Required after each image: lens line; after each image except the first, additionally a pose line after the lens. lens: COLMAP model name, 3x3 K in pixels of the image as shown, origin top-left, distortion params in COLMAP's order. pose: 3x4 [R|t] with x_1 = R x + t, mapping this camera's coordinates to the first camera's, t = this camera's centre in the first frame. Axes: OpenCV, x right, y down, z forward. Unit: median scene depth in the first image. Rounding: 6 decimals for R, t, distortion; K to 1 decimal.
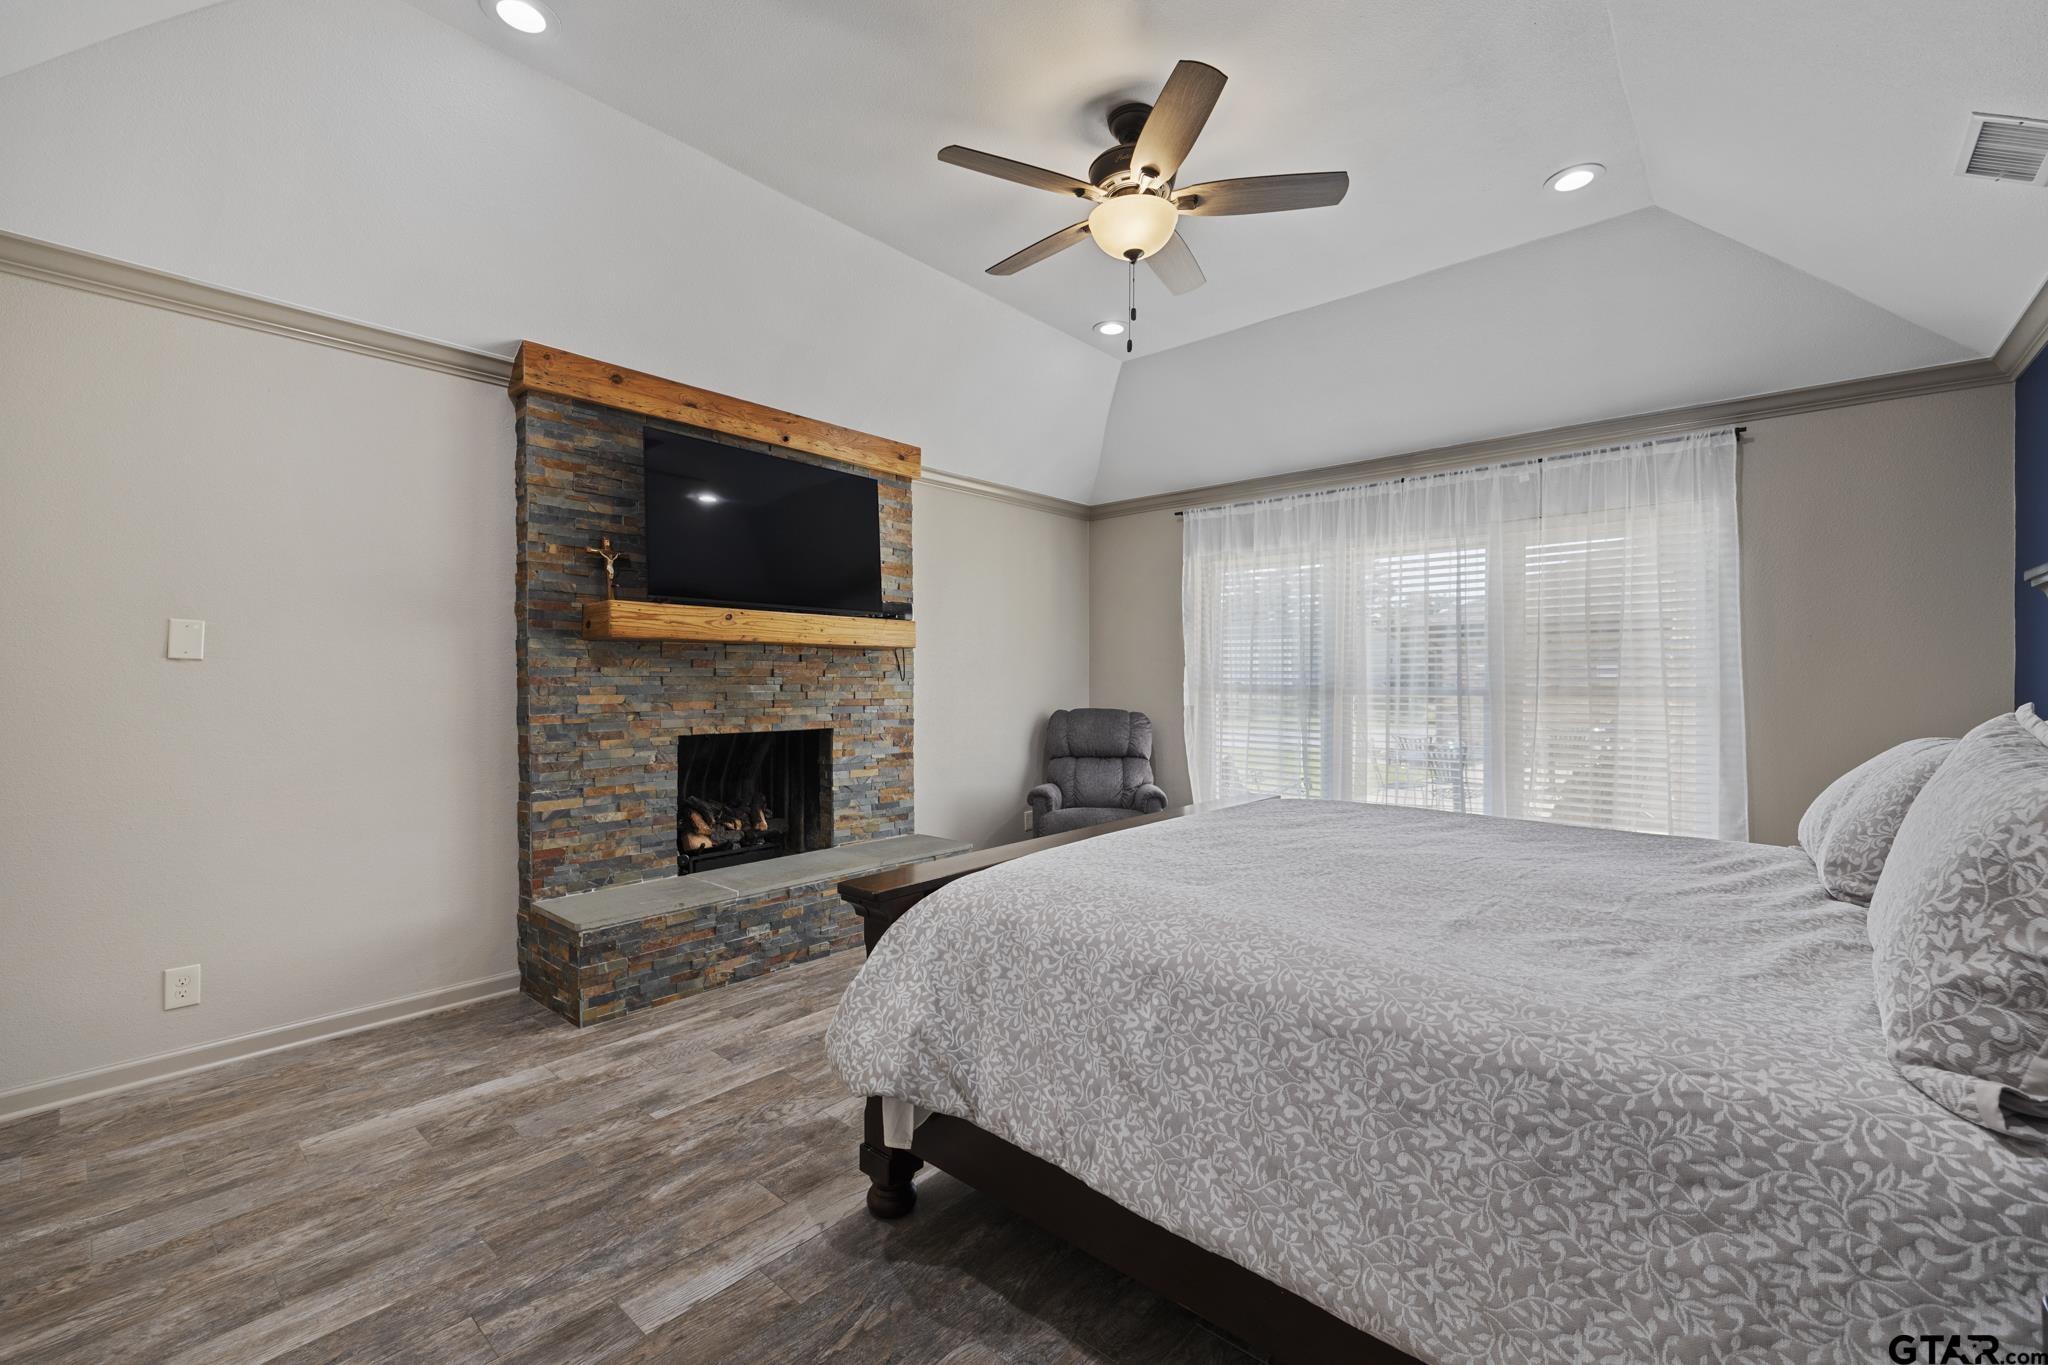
lens RADIAL K [[821.8, 0, 1027.4], [0, 821.8, 684.0], [0, 0, 1]] dist [-0.002076, -0.001137]
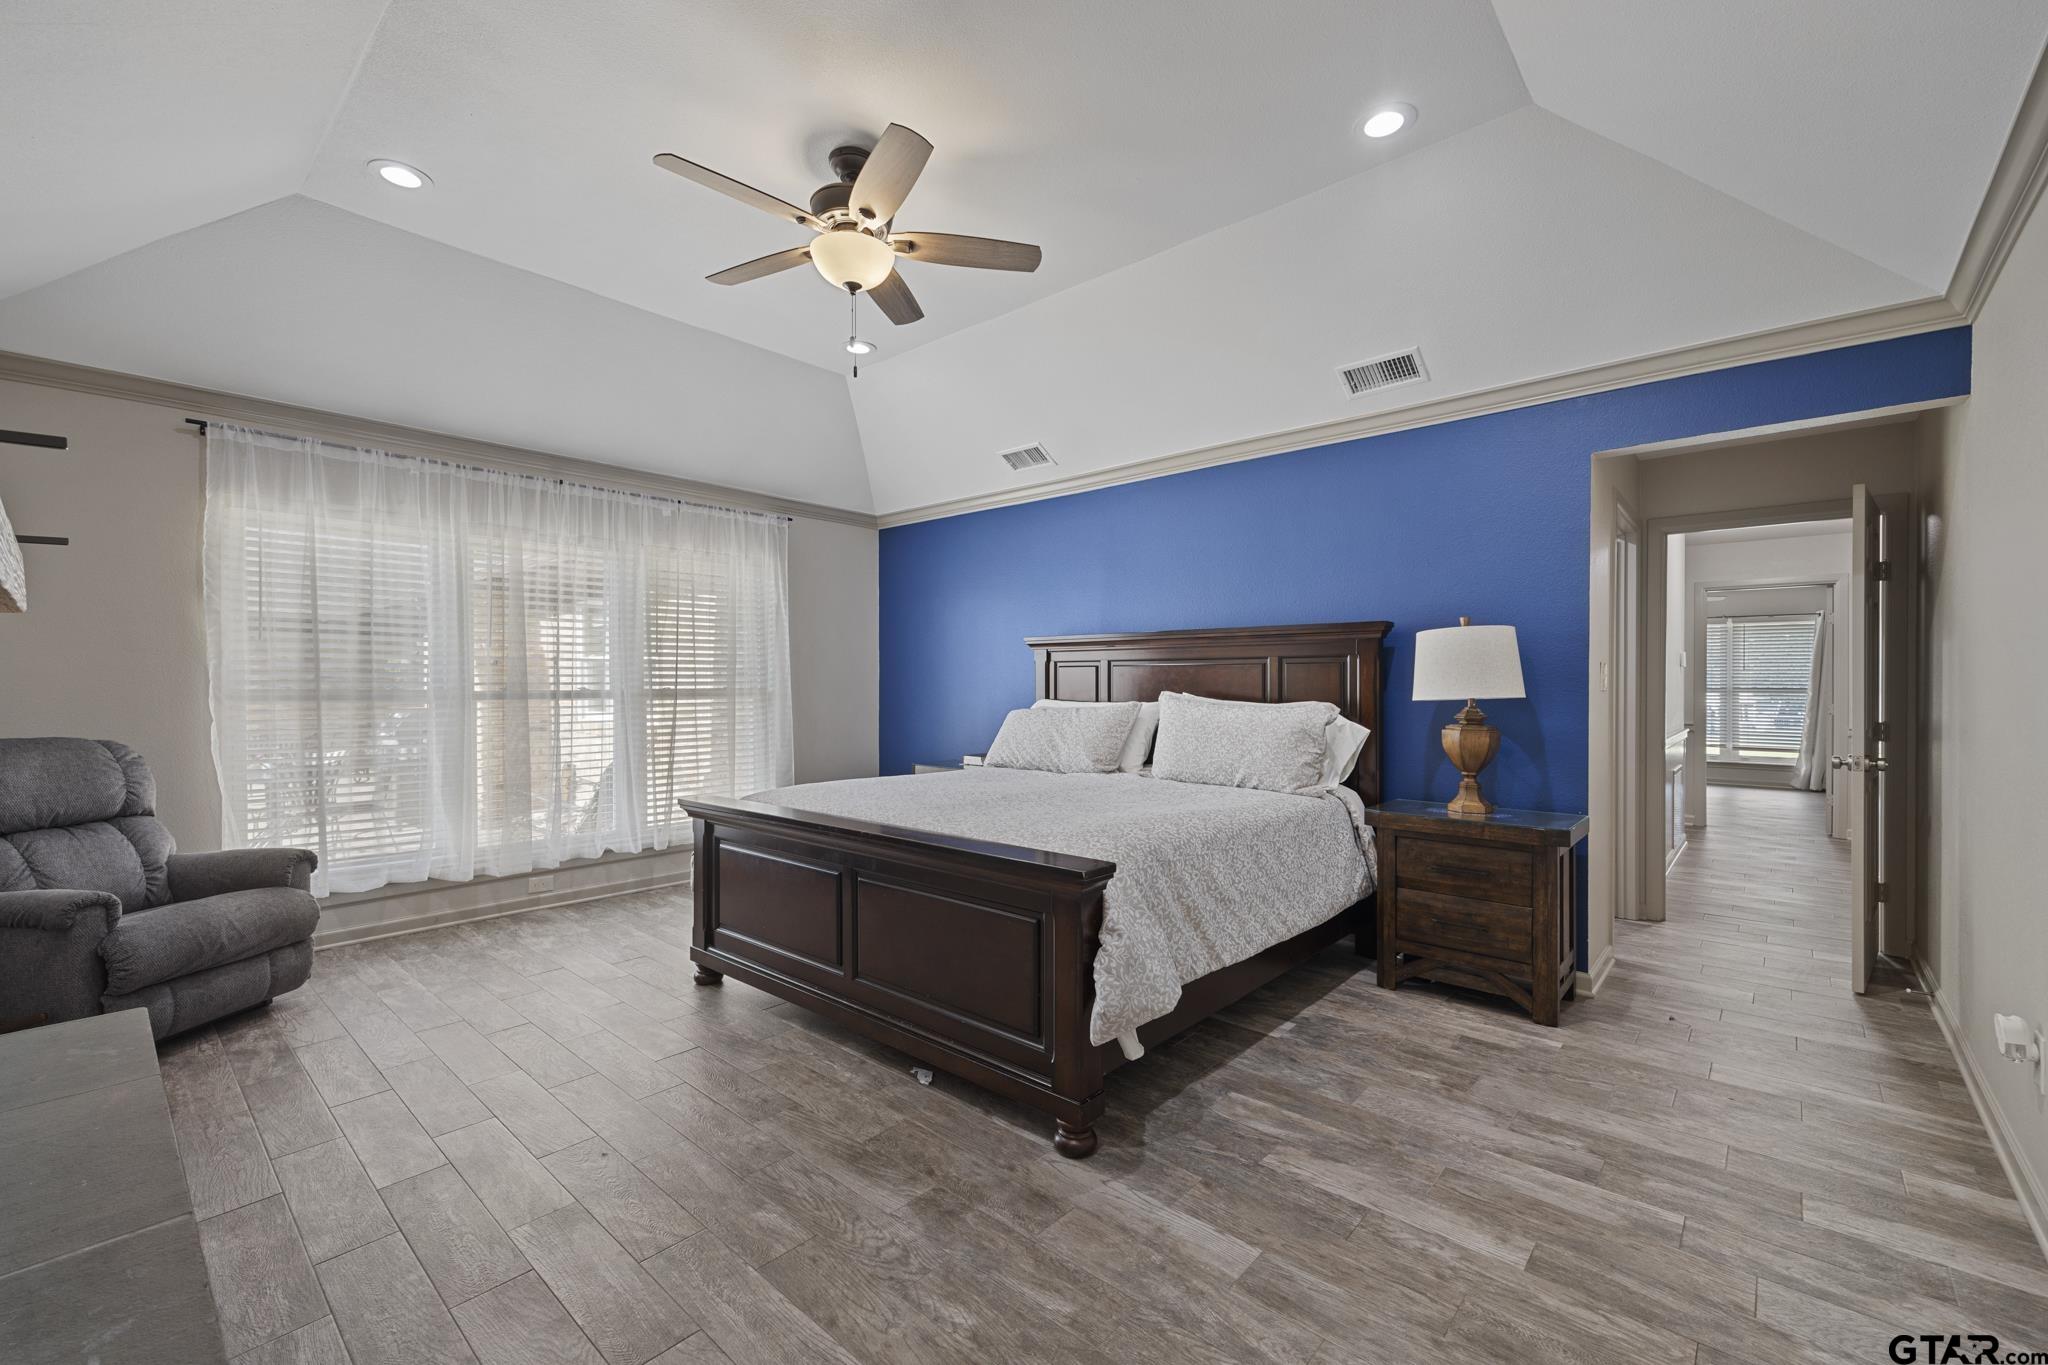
lens RADIAL K [[821.8, 0, 1026.6], [0, 821.8, 685.1], [0, 0, 1]] dist [-0.002076, -0.001137]
pose [[0.038922, -0.002566, 0.999239, -1.071113], [0.004983, 0.999985, 0.002374, -0.005864], [-0.999230, 0.004886, 0.038934, 0.841638]]
